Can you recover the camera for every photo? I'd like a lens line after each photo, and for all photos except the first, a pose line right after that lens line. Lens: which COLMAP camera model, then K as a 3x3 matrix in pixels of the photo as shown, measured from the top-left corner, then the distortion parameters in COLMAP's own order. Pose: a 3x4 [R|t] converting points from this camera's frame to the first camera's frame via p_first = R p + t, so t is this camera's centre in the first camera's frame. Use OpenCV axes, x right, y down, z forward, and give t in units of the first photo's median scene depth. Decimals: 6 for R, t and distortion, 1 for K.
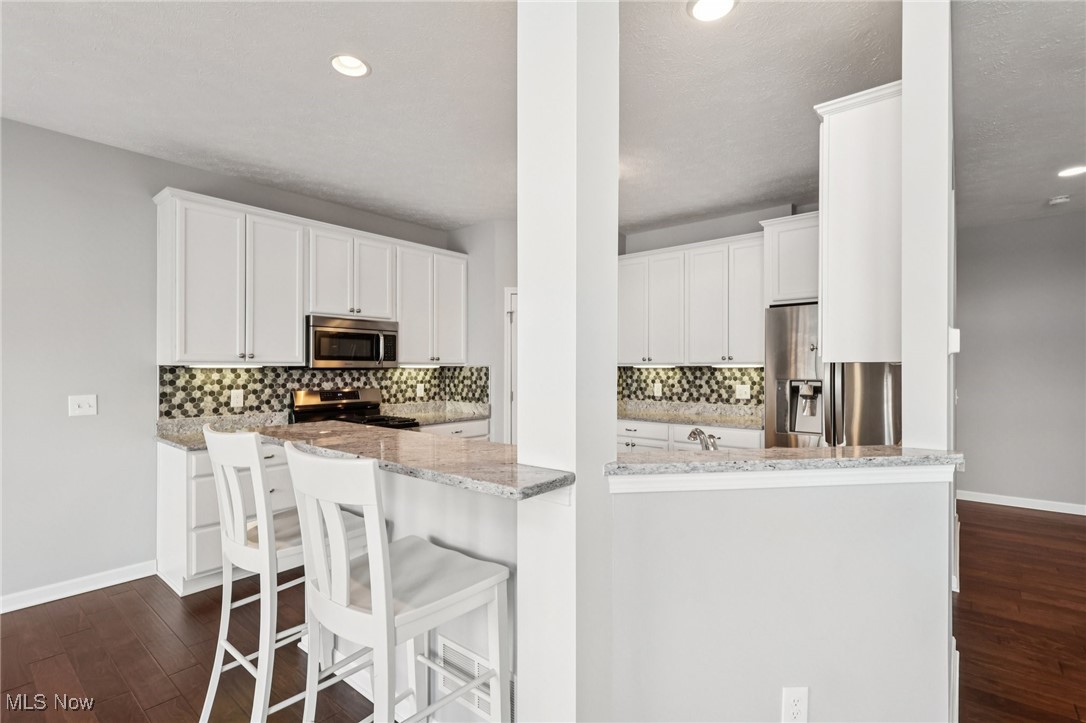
lens RADIAL K [[508.8, 0, 543.3], [0, 508.8, 370.1], [0, 0, 1]] dist [-0.000583, 0.002970]
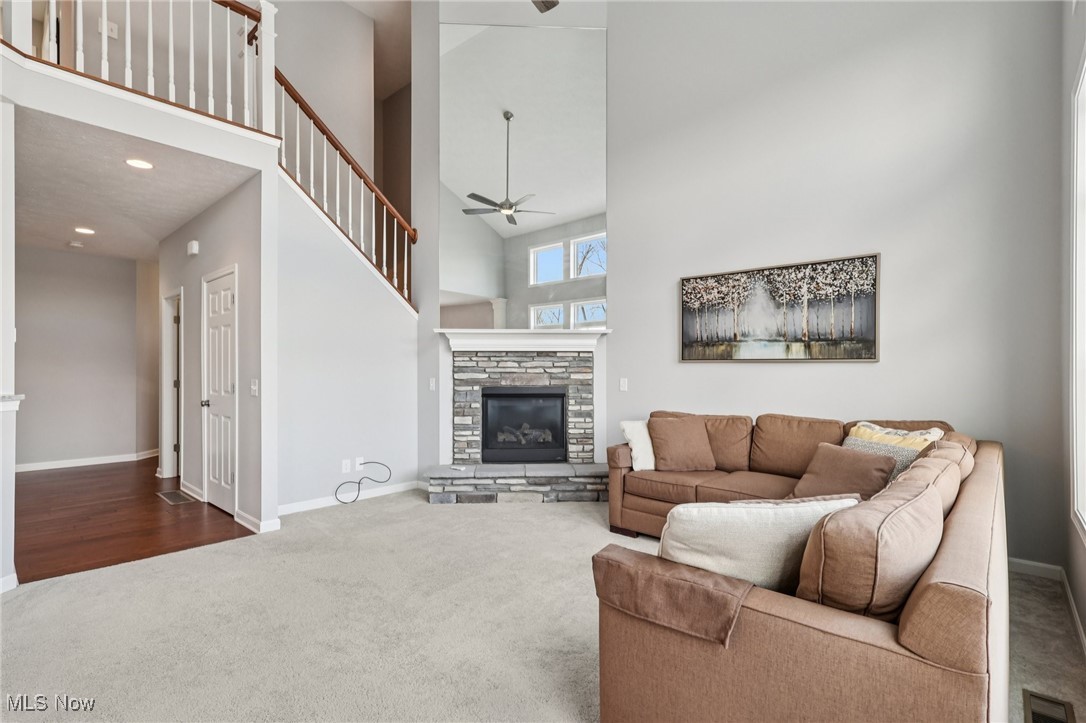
lens RADIAL K [[508.8, 0, 546.7], [0, 508.8, 375.7], [0, 0, 1]] dist [-0.000583, 0.002970]
pose [[0.040028, -0.003541, 0.999192, -0.345970], [0.000062, 0.999994, 0.003541, 0.030233], [-0.999199, -0.000080, 0.040028, -0.354681]]
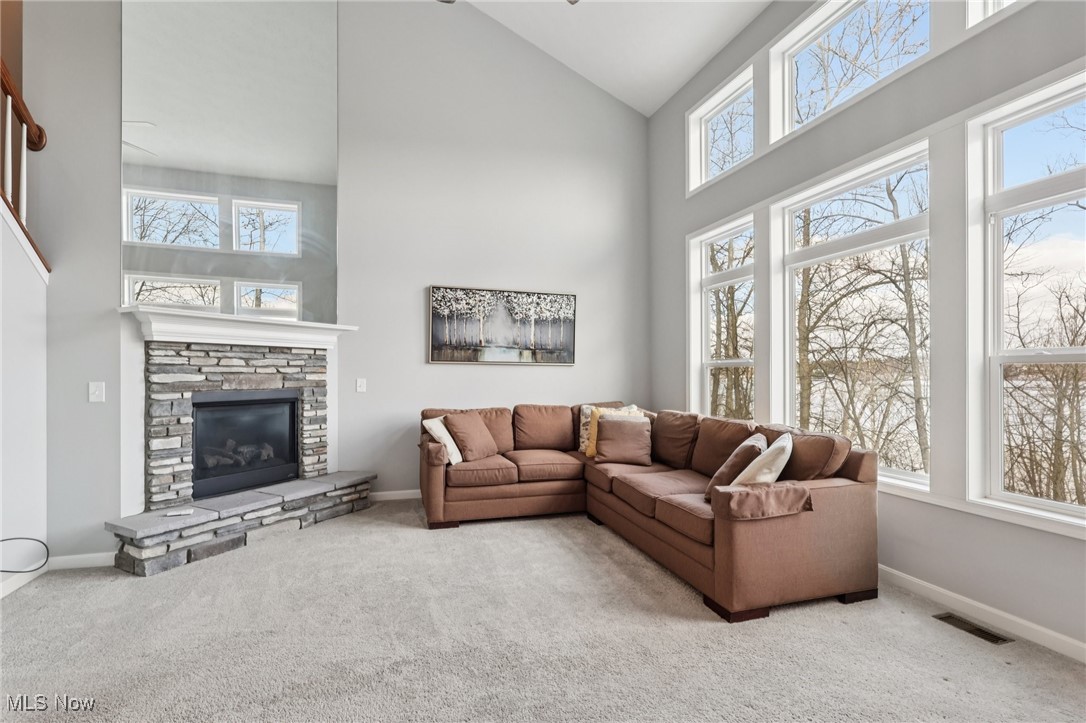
lens RADIAL K [[508.8, 0, 537.2], [0, 508.8, 369.4], [0, 0, 1]] dist [-0.000583, 0.002970]
pose [[-0.835696, 0.003366, 0.549183, -0.103531], [0.000845, 0.999988, -0.004844, 0.025757], [-0.549192, -0.003584, -0.835688, 0.235709]]
